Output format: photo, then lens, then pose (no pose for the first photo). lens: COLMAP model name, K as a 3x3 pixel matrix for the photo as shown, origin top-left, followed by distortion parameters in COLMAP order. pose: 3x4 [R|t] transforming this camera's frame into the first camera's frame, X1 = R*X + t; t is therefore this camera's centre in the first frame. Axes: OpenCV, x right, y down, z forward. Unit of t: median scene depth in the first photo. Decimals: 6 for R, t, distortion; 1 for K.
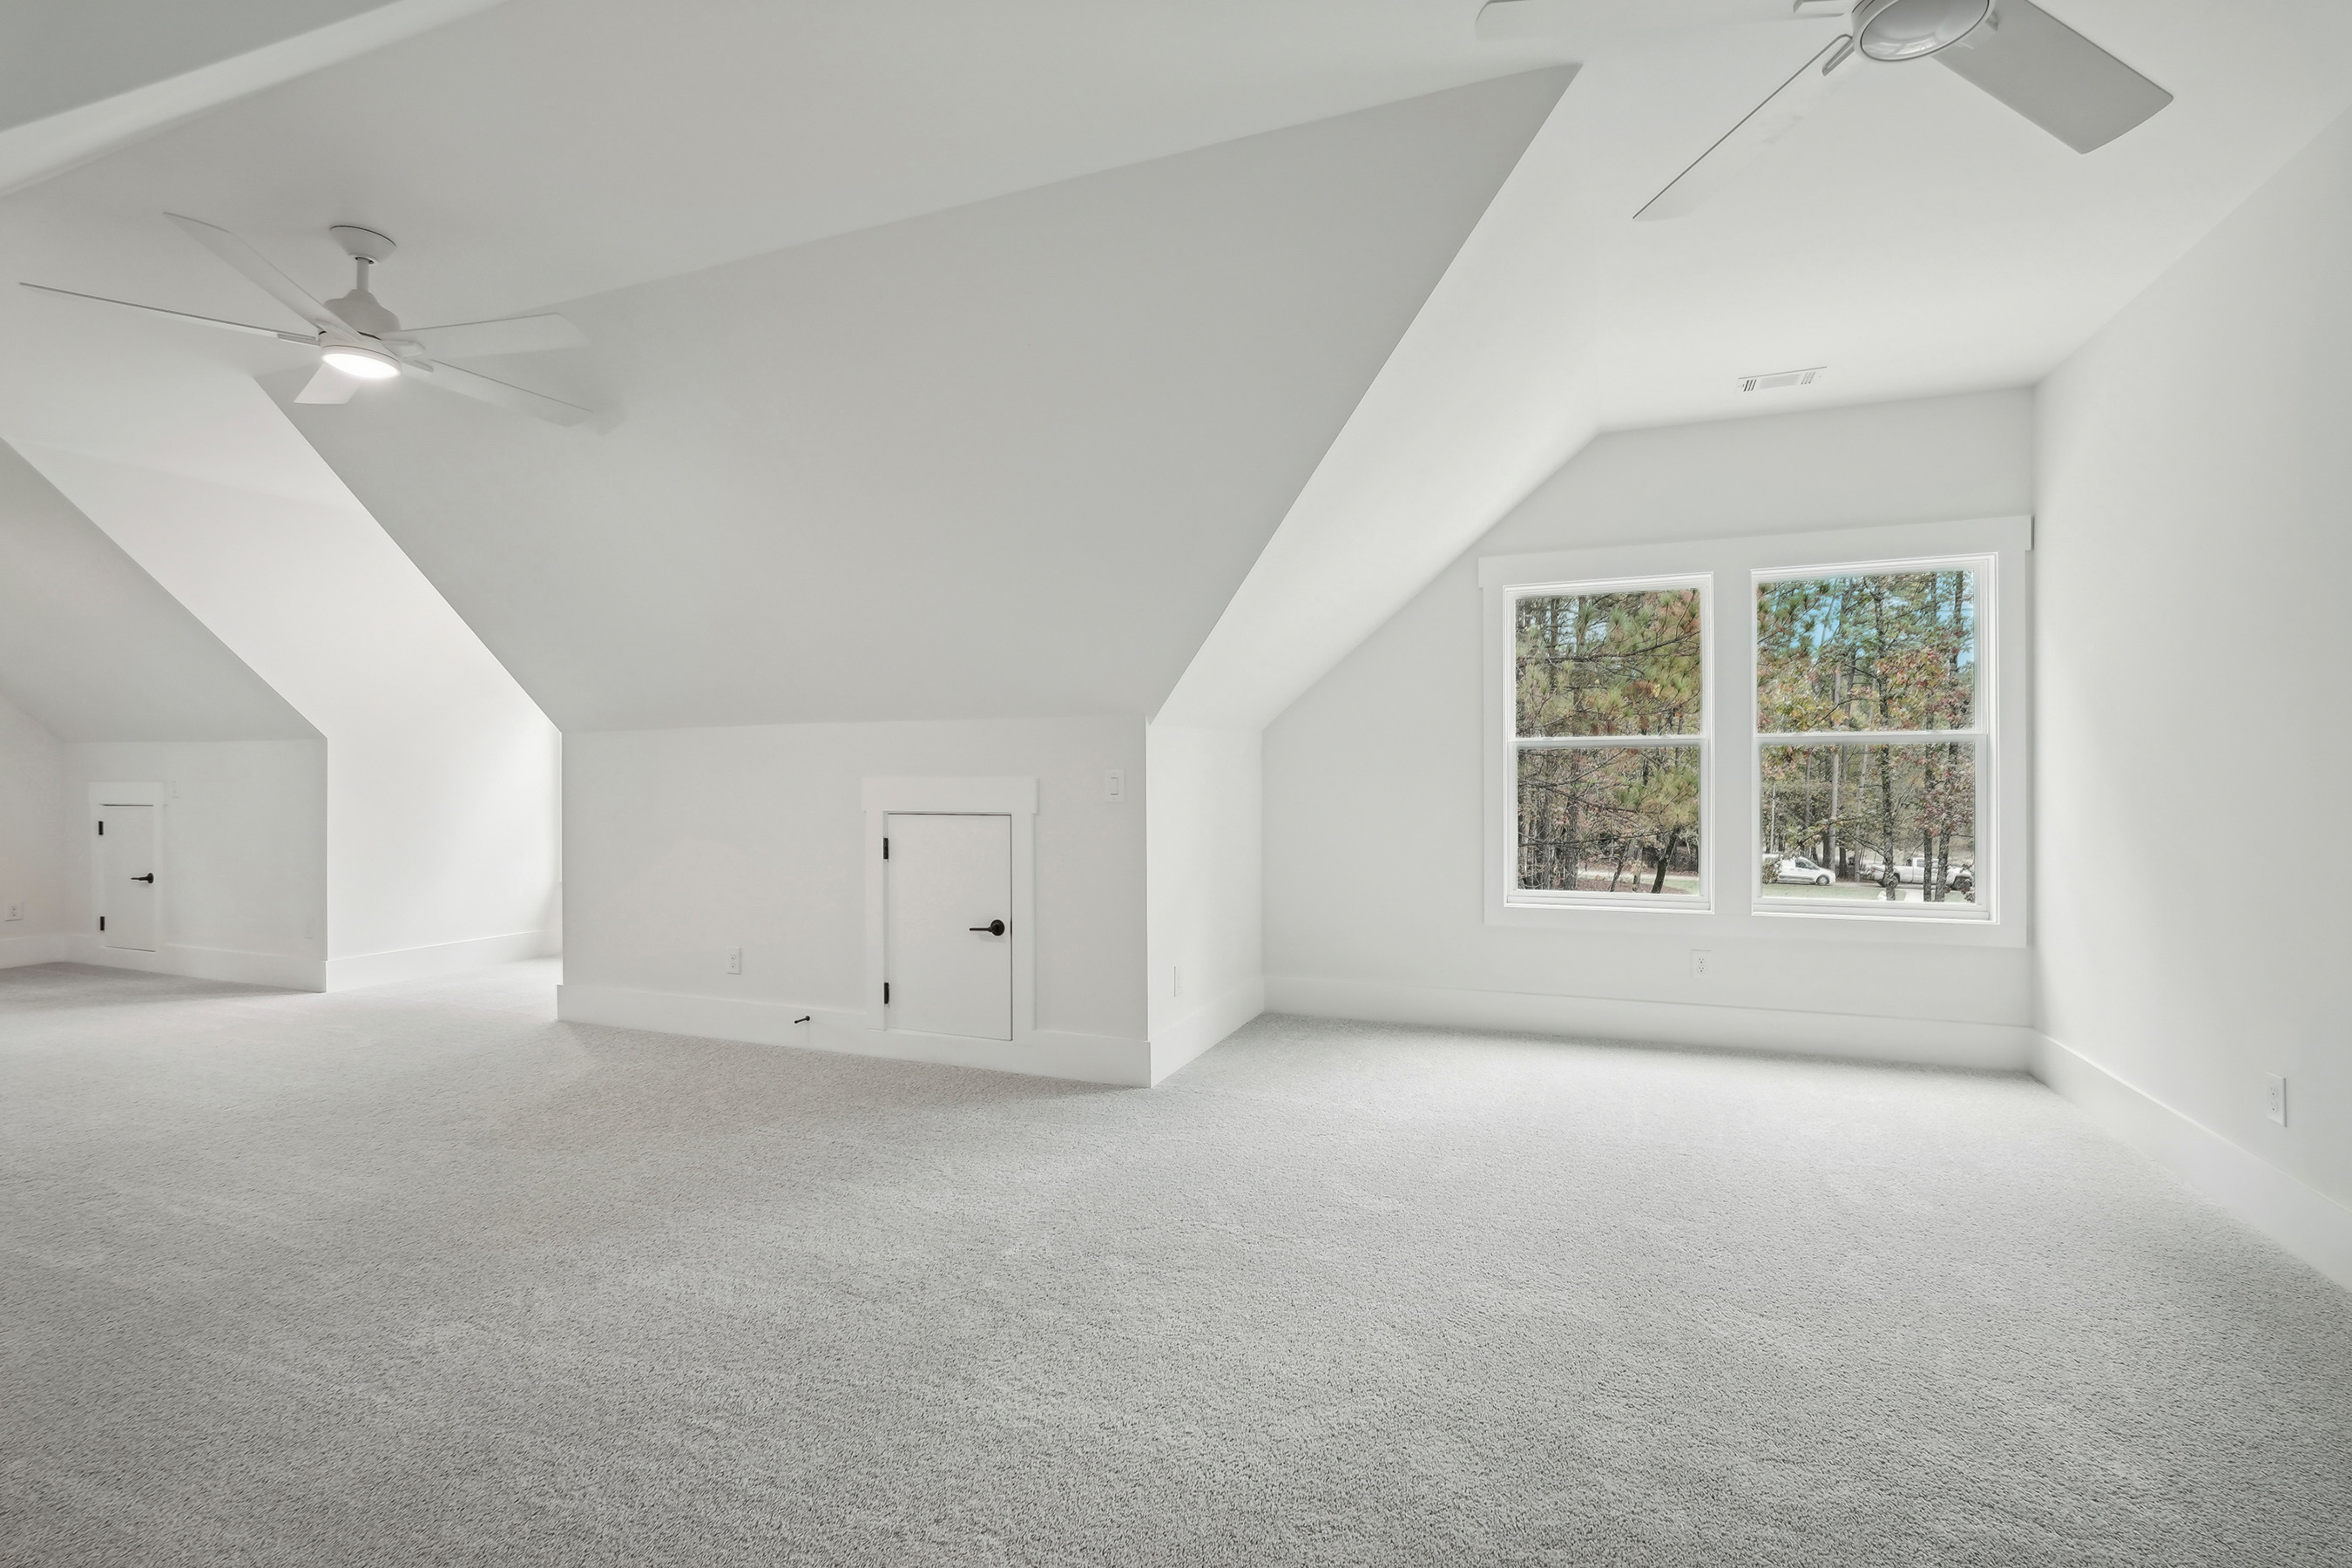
lens RADIAL K [[1058.4, 0, 1176.0], [0, 1058.4, 784.0], [0, 0, 1]] dist [-0.020801, 0.008706]
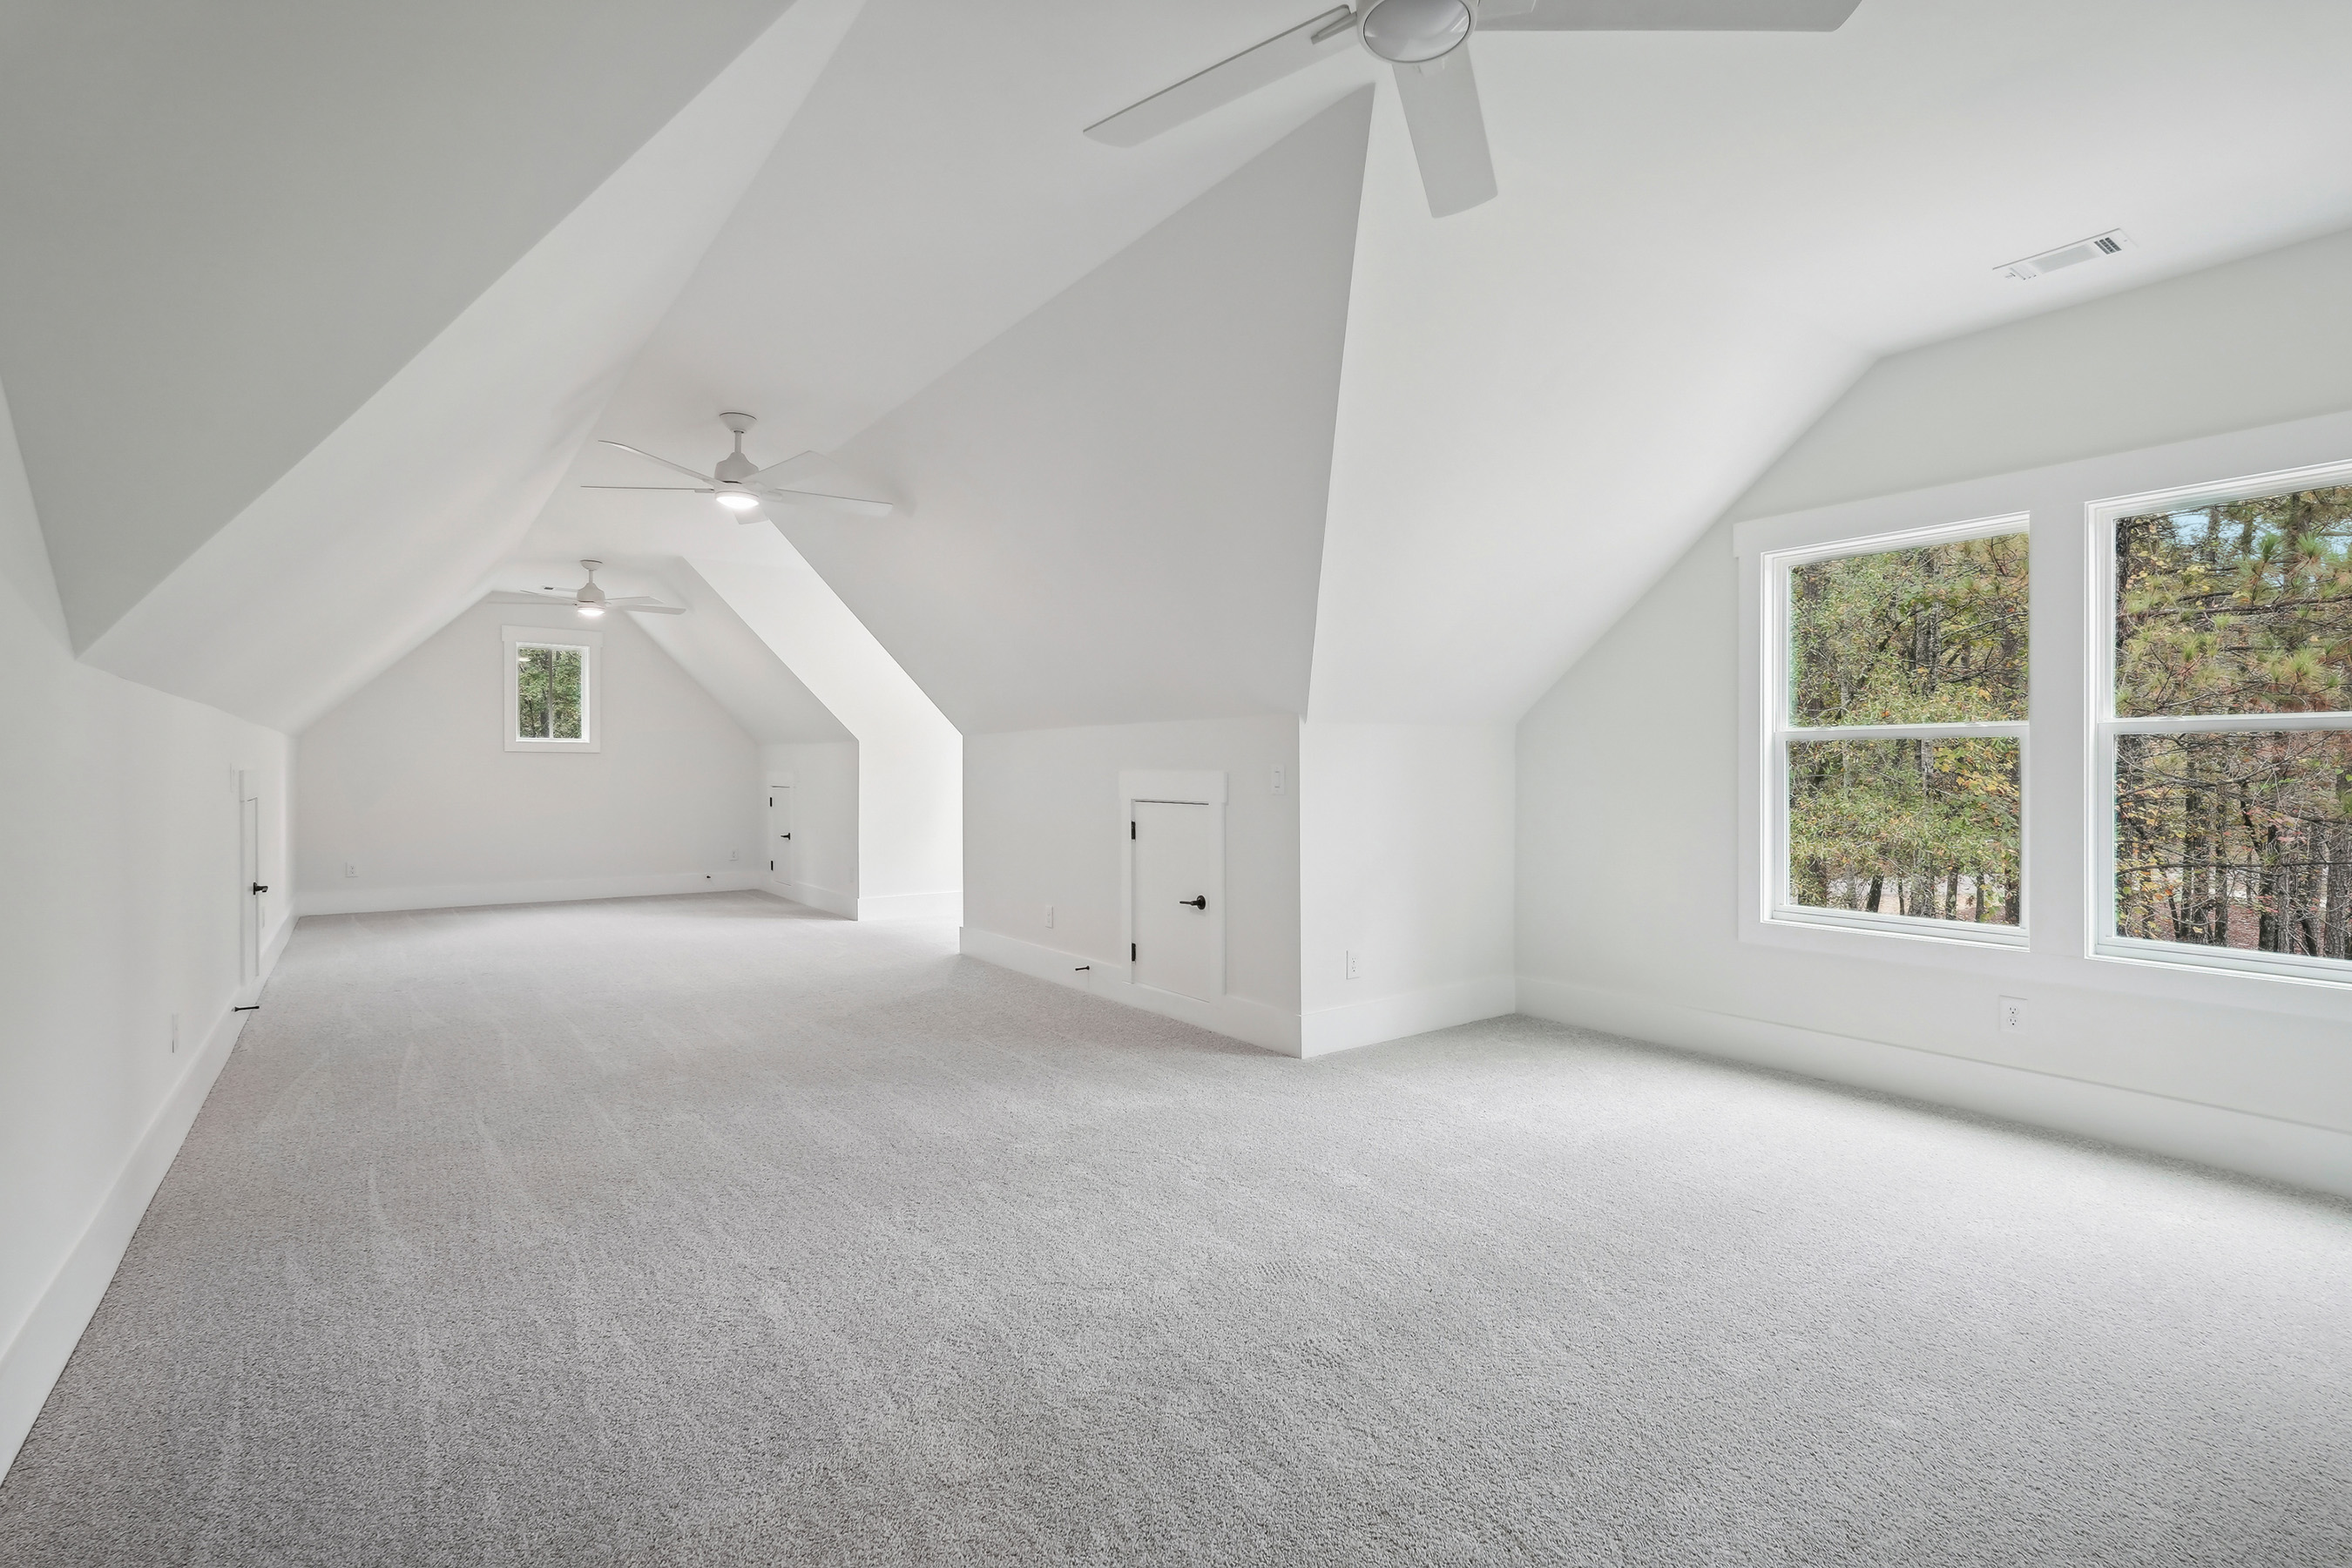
lens RADIAL K [[1058.4, 0, 1176.0], [0, 1058.4, 784.0], [0, 0, 1]] dist [-0.020801, 0.008706]
pose [[0.855670, 0.010182, -0.517422, 0.381217], [-0.005830, 0.999933, 0.010035, -0.003412], [0.517489, -0.005570, 0.855671, 0.006826]]
